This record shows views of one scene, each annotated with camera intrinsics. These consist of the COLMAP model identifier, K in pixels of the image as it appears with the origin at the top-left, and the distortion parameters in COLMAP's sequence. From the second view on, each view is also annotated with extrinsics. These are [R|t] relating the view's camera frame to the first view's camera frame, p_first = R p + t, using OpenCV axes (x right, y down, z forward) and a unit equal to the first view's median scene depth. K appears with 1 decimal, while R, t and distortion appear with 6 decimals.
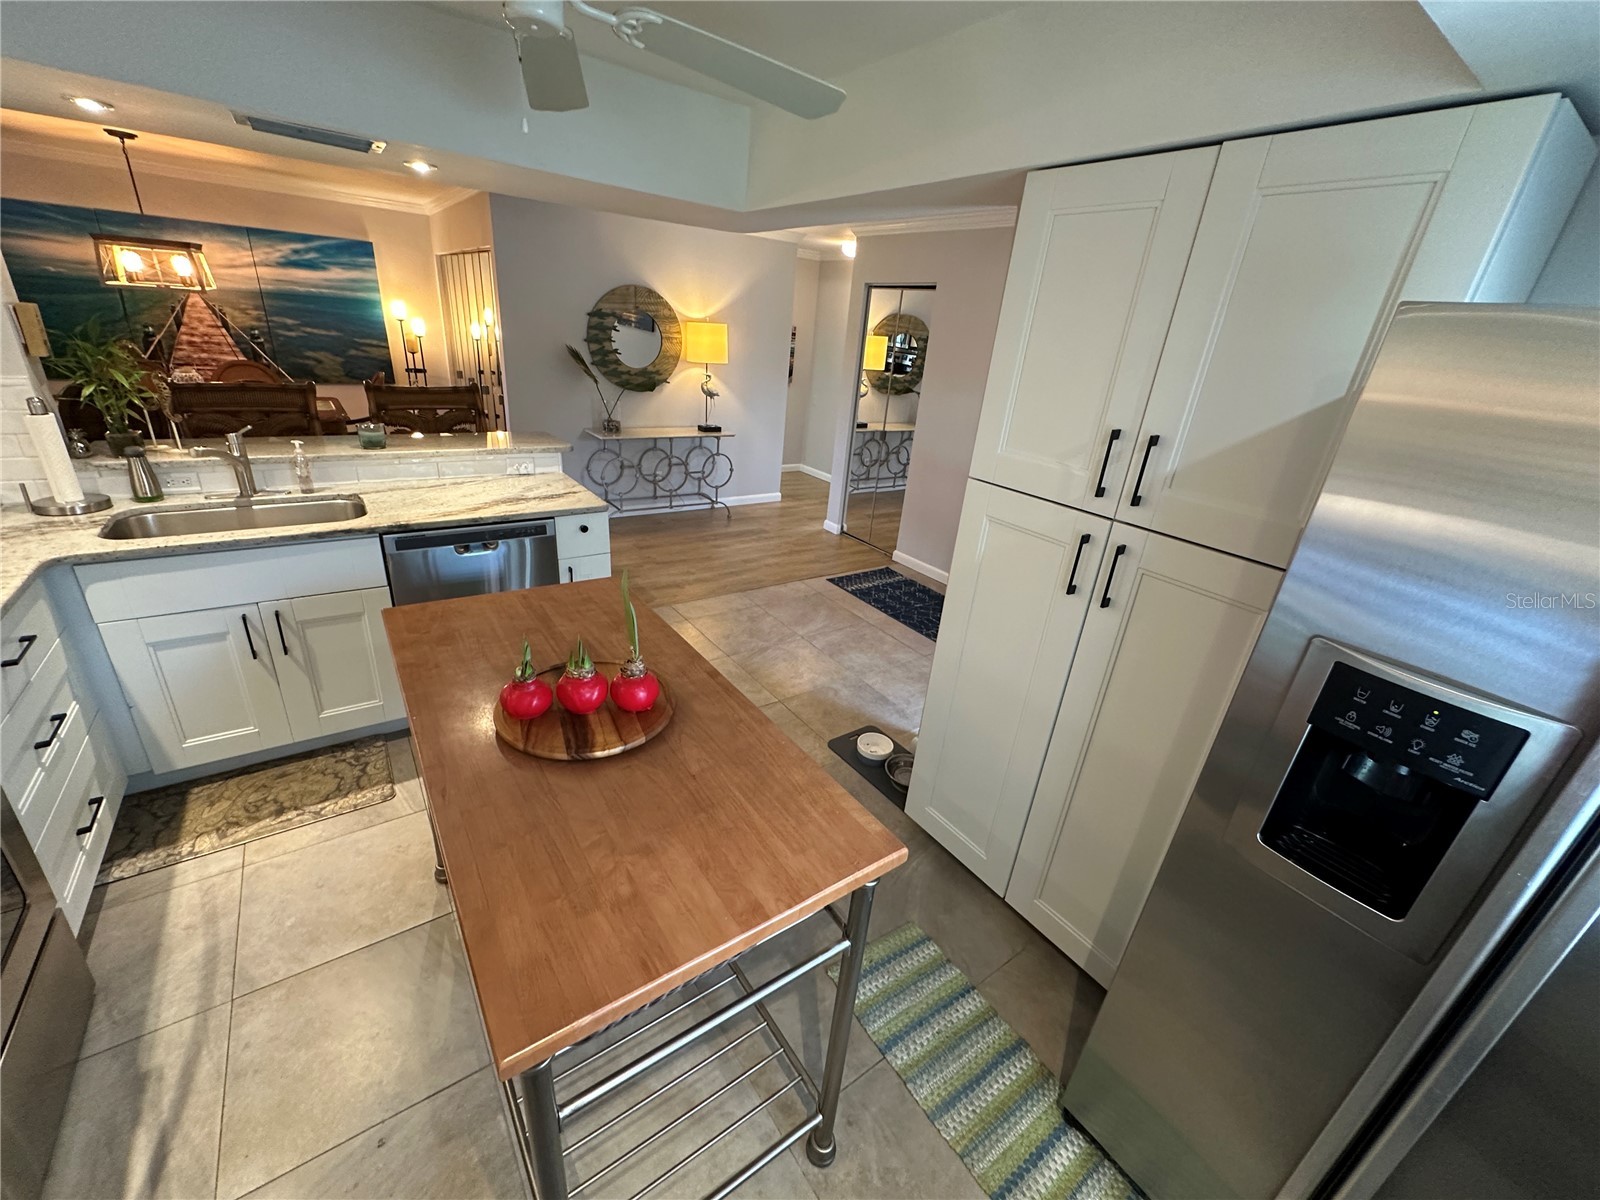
lens RADIAL K [[636.4, 0, 800.0], [0, 636.4, 600.0], [0, 0, 1]] dist [0.000614, 0.000303]
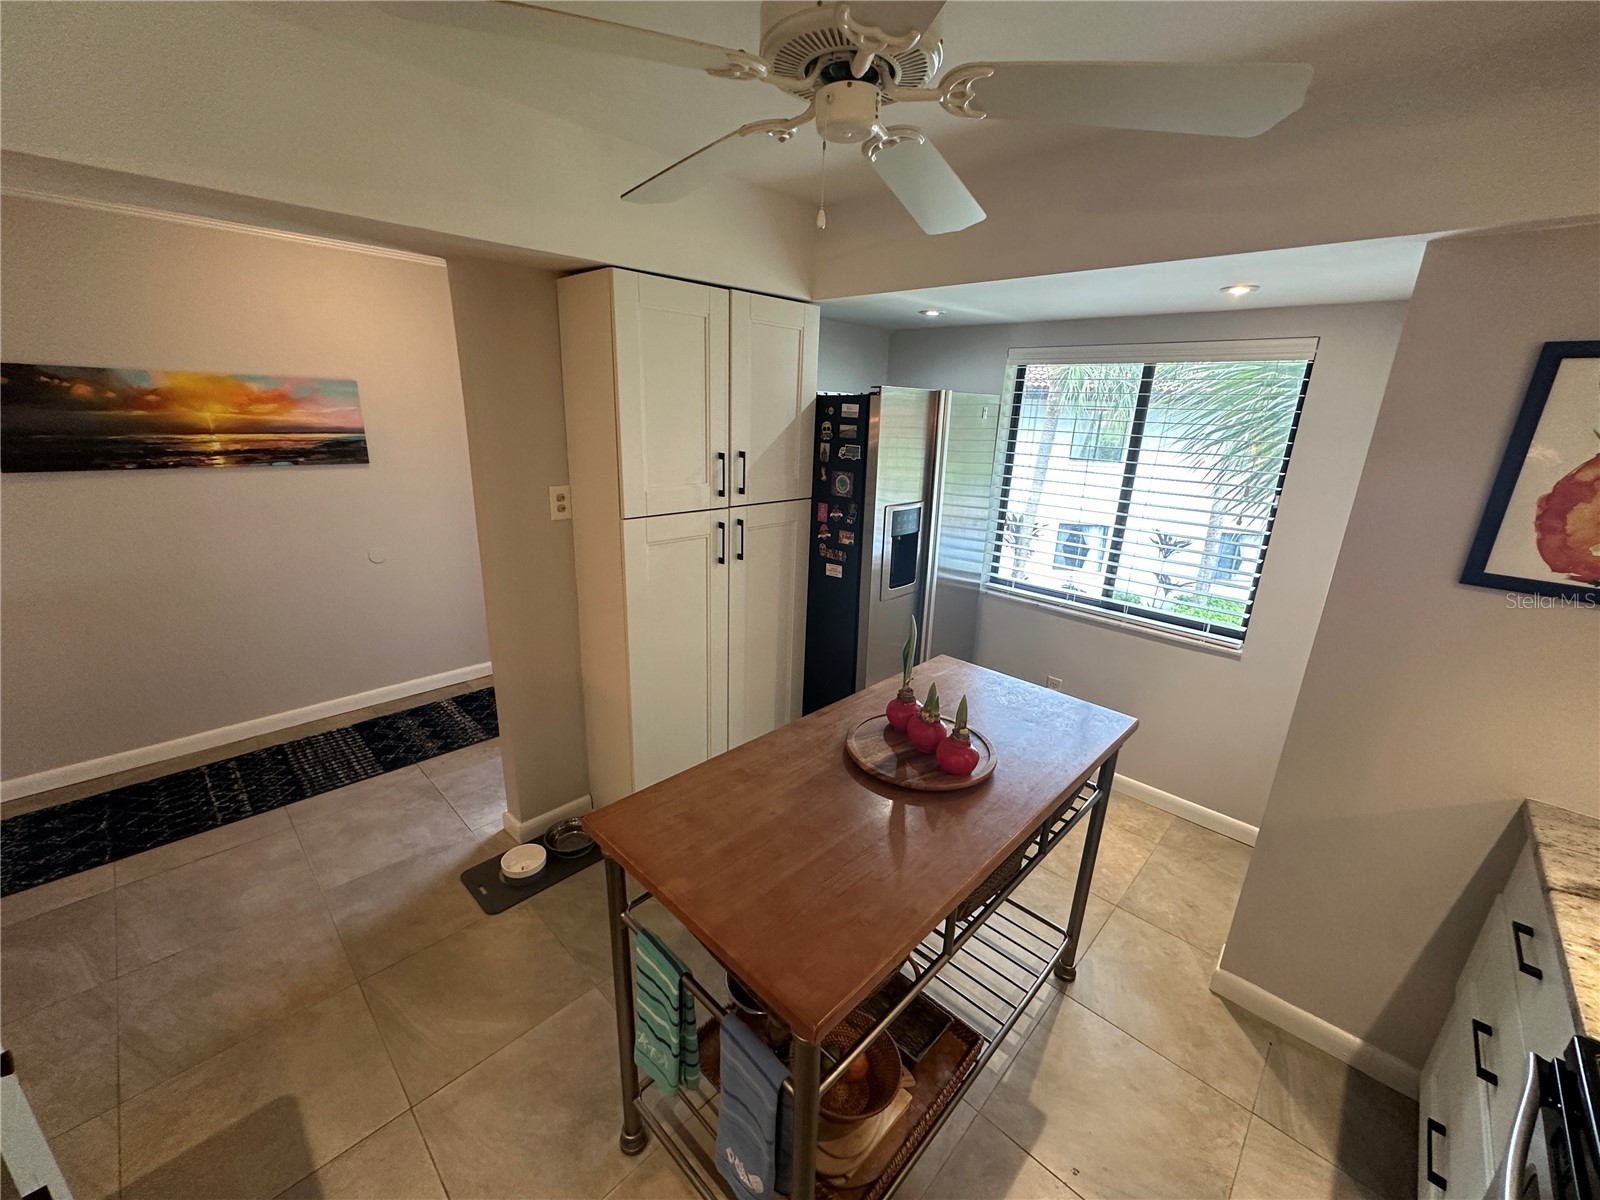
lens RADIAL K [[636.4, 0, 800.0], [0, 636.4, 600.0], [0, 0, 1]] dist [0.000614, 0.000303]
pose [[-0.184144, -0.373829, 0.909034, -0.298567], [0.339689, 0.843658, 0.415755, -0.148360], [-0.922335, 0.385348, -0.028369, 0.271992]]
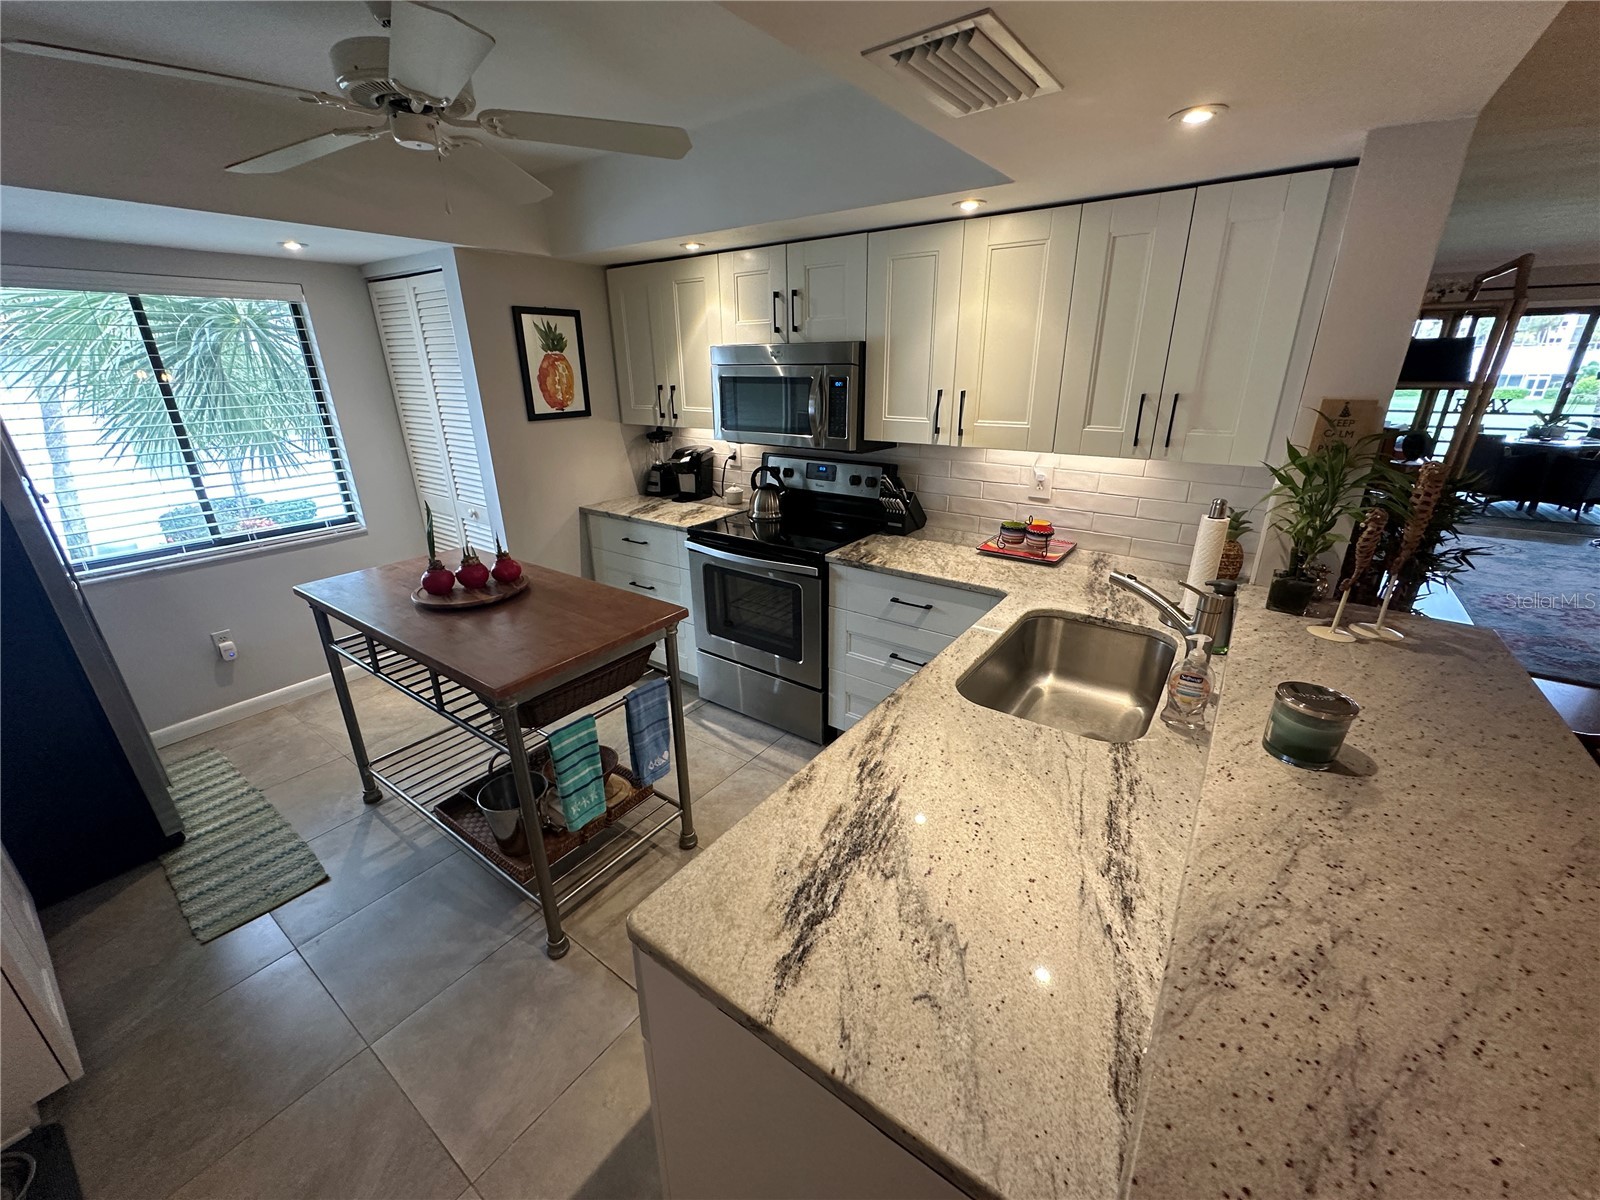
lens RADIAL K [[636.4, 0, 800.0], [0, 636.4, 600.0], [0, 0, 1]] dist [0.000614, 0.000303]
pose [[-0.945525, 0.044913, -0.322435, -0.143661], [-0.187849, 0.733647, 0.653051, -0.247697], [0.265884, 0.678045, -0.685245, 0.564589]]
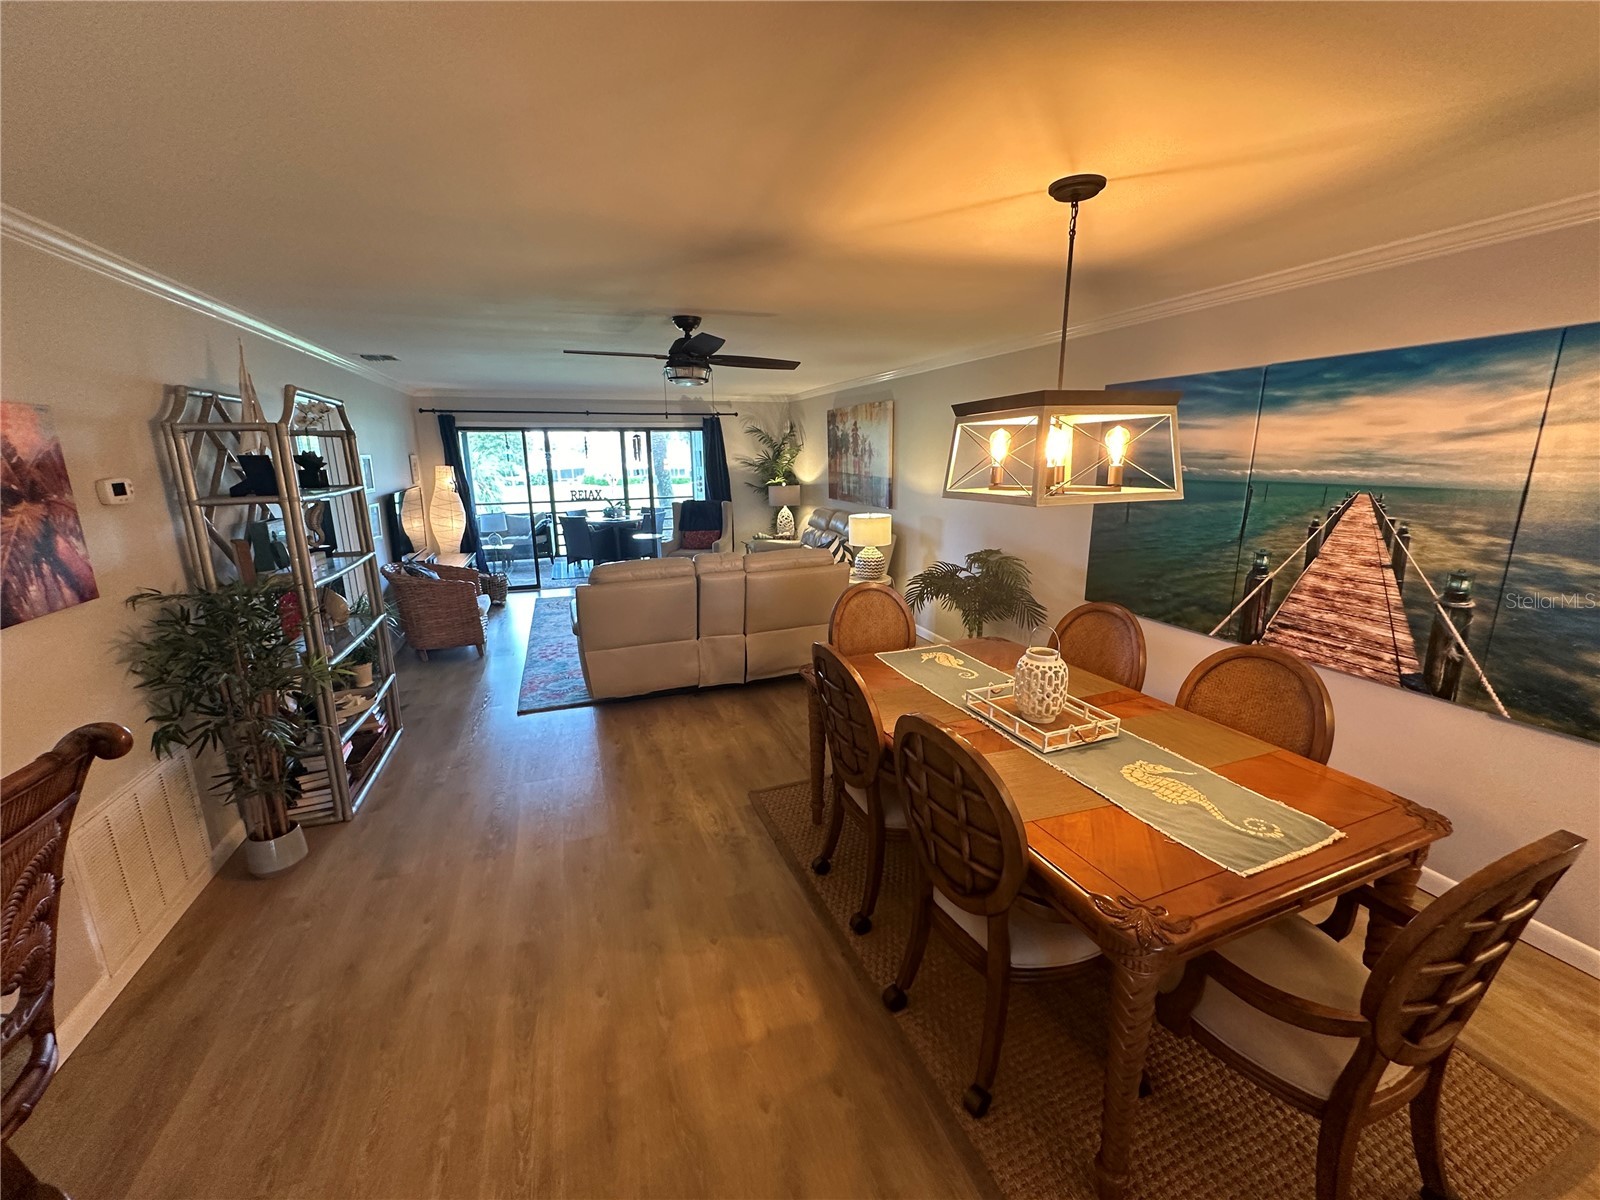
lens RADIAL K [[636.4, 0, 800.0], [0, 636.4, 600.0], [0, 0, 1]] dist [0.000614, 0.000303]
pose [[-0.254902, 0.143885, -0.956202, -0.401894], [-0.392042, 0.888570, 0.238218, -0.372544], [0.883928, 0.435593, -0.170090, 0.764319]]
